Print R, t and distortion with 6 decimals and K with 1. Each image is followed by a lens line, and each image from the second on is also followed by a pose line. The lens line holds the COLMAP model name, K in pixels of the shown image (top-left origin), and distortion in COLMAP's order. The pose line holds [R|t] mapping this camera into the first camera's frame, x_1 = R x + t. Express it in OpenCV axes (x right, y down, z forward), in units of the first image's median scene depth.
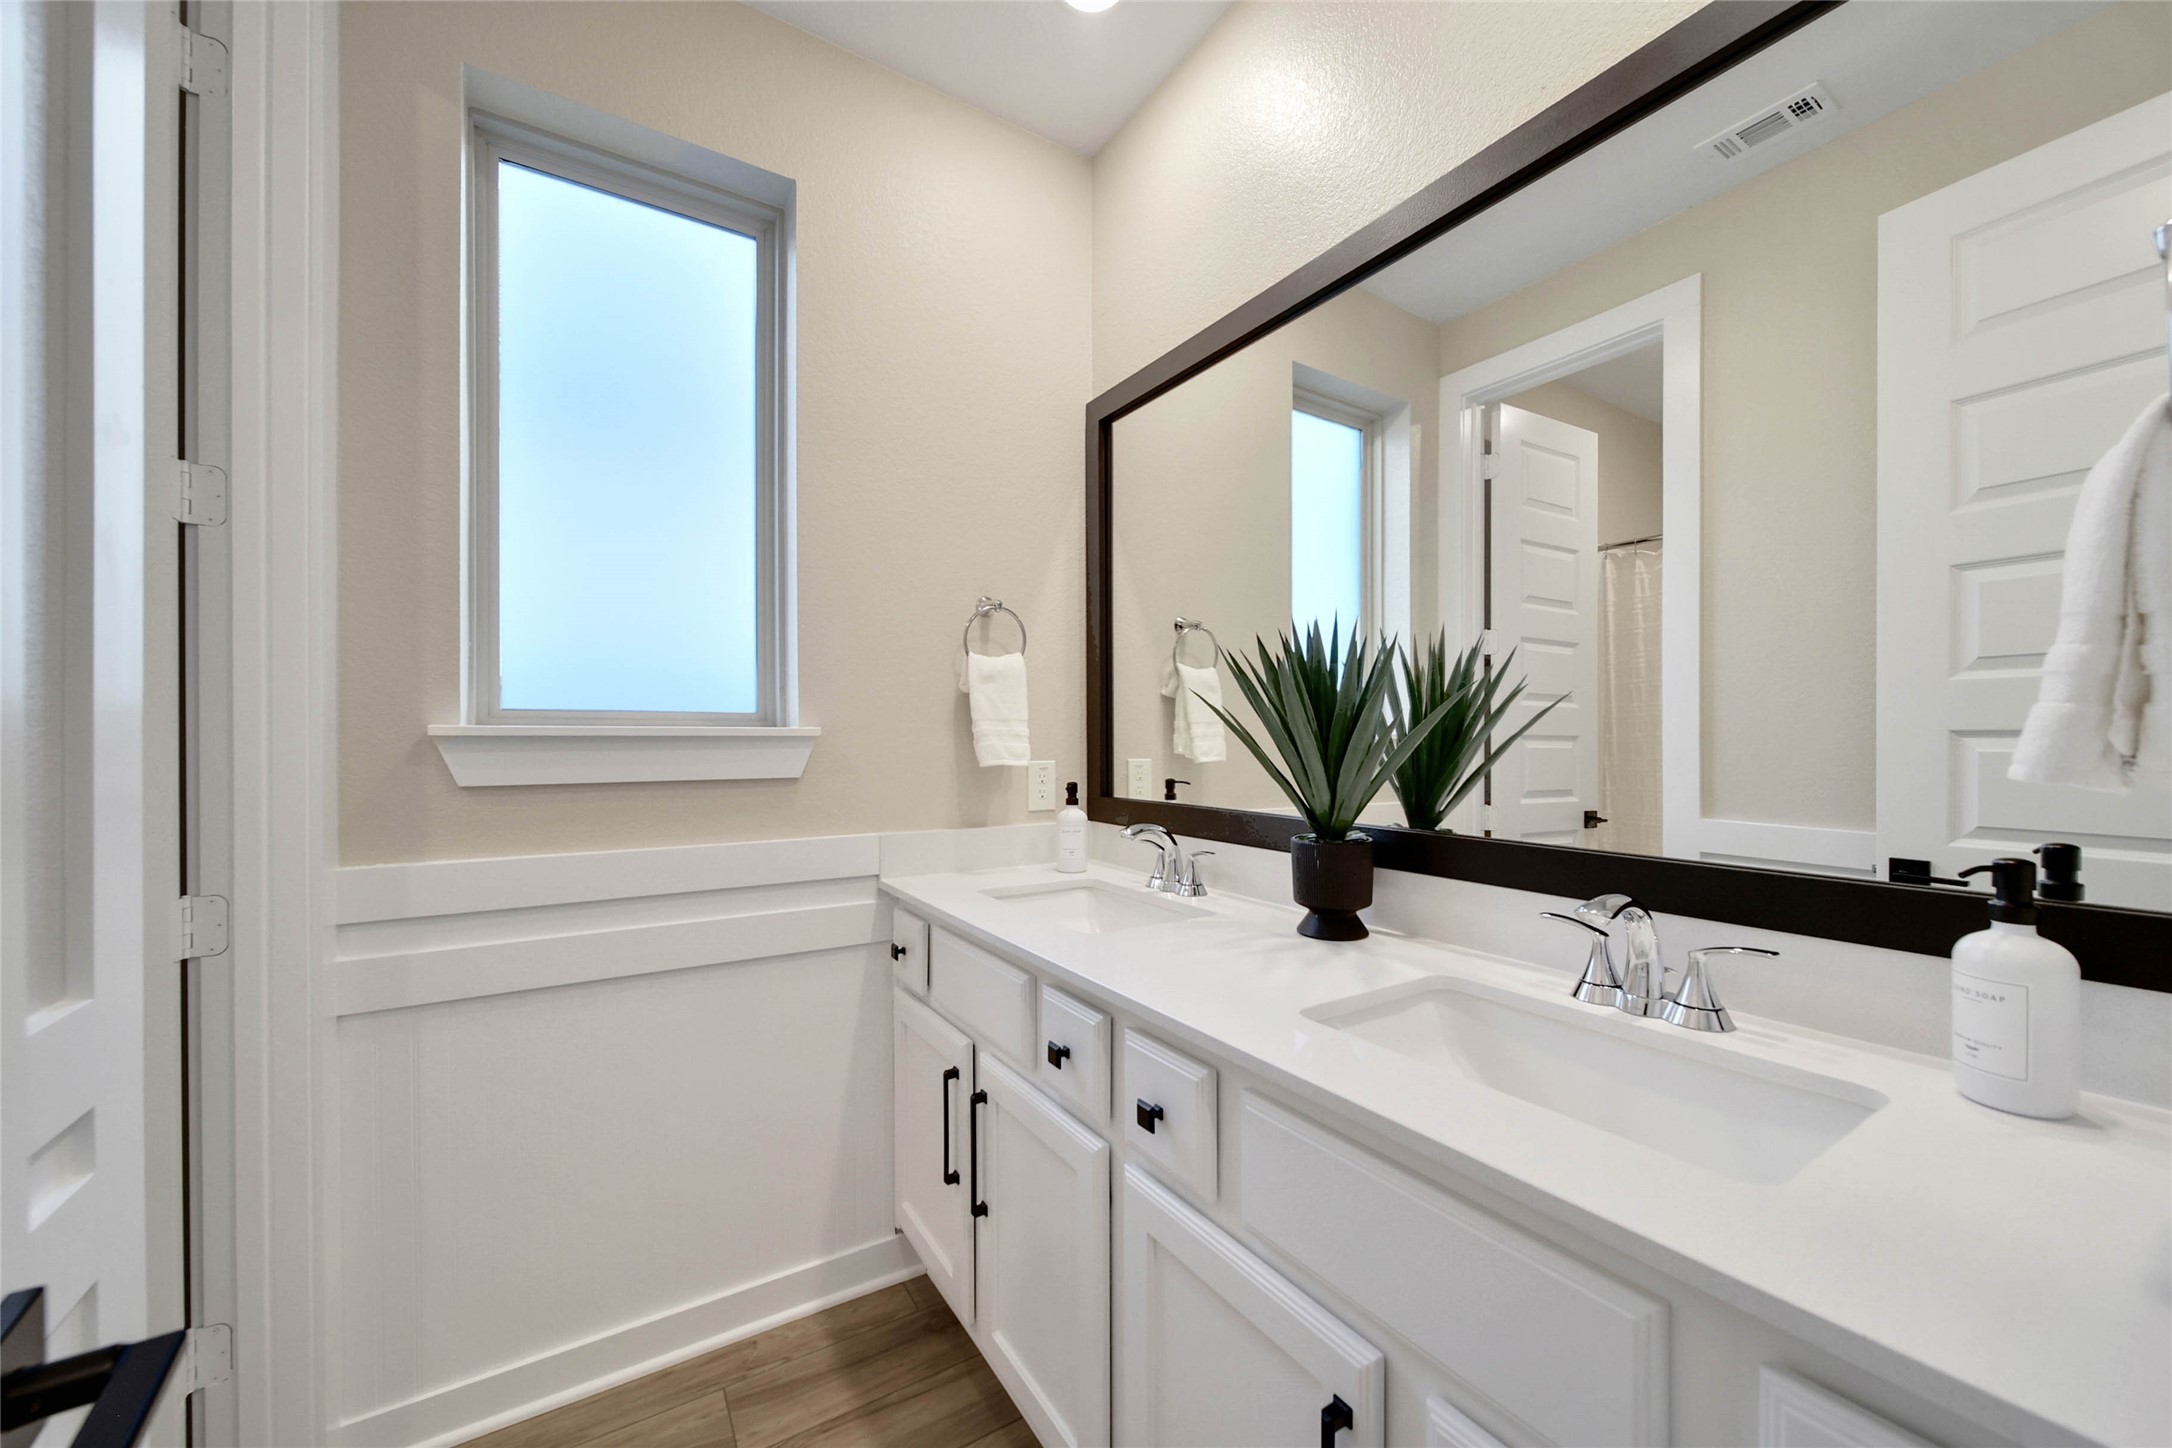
lens RADIAL K [[808.1, 0, 1093.8], [0, 808.1, 720.5], [0, 0, 1]] dist [0.002033, -0.000408]
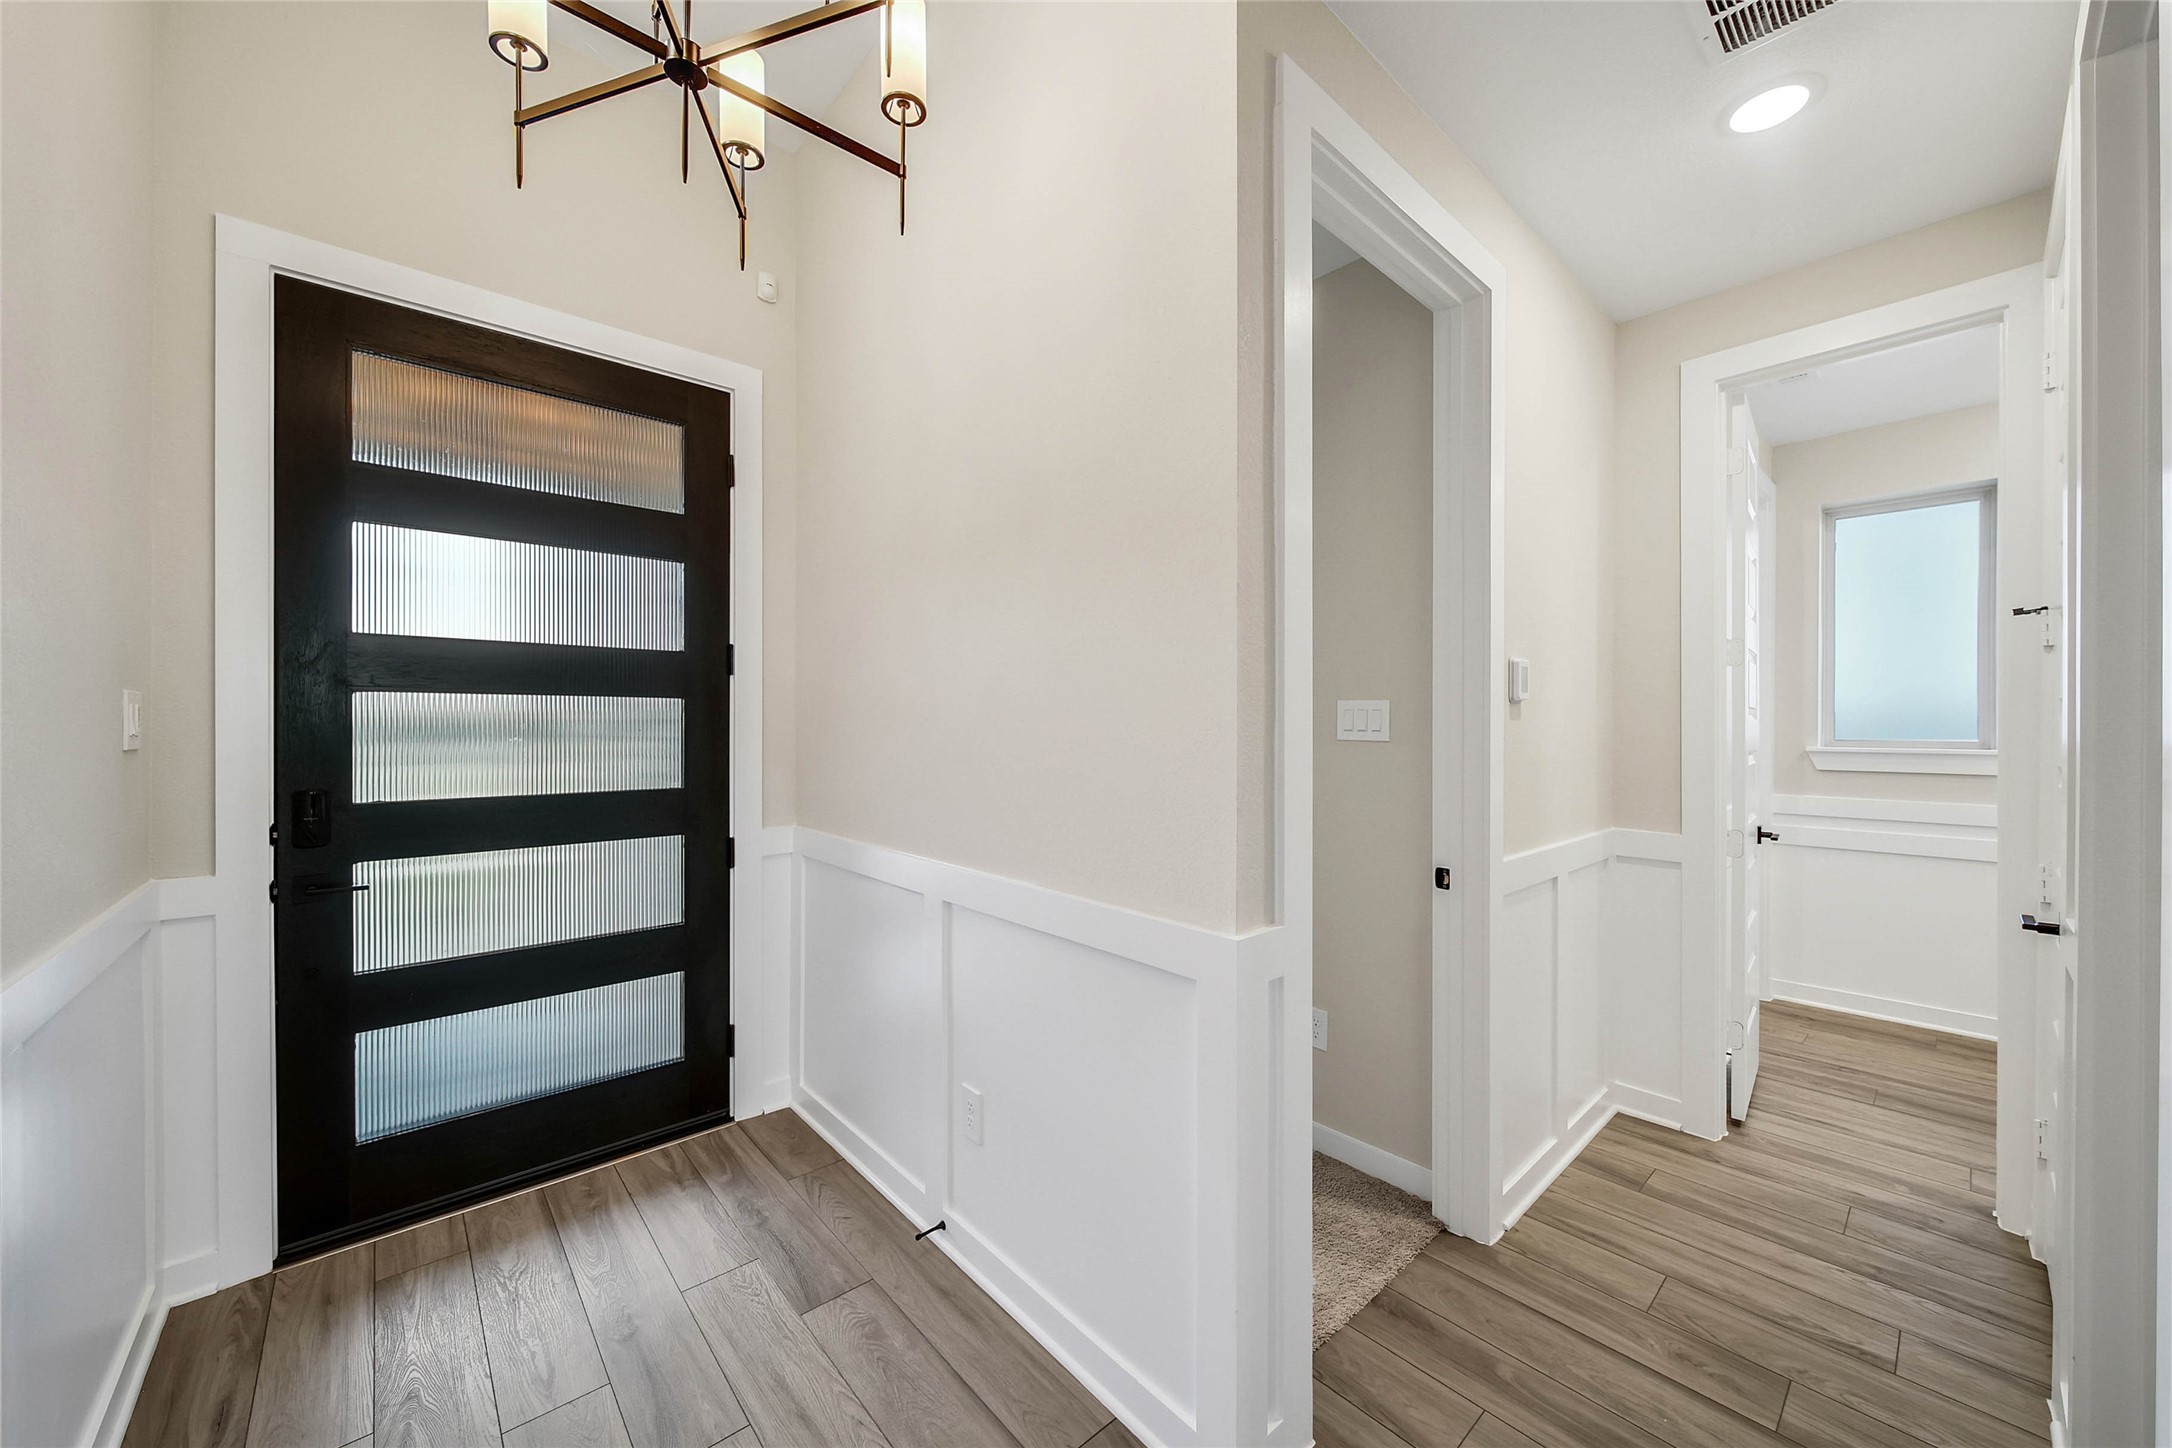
lens RADIAL K [[808.1, 0, 1092.1], [0, 808.1, 737.5], [0, 0, 1]] dist [0.002033, -0.000408]
pose [[0.165229, 0.010142, -0.986203, 1.302132], [0.008814, 0.999892, 0.011759, -0.069896], [0.986216, -0.010636, 0.165122, -1.615134]]
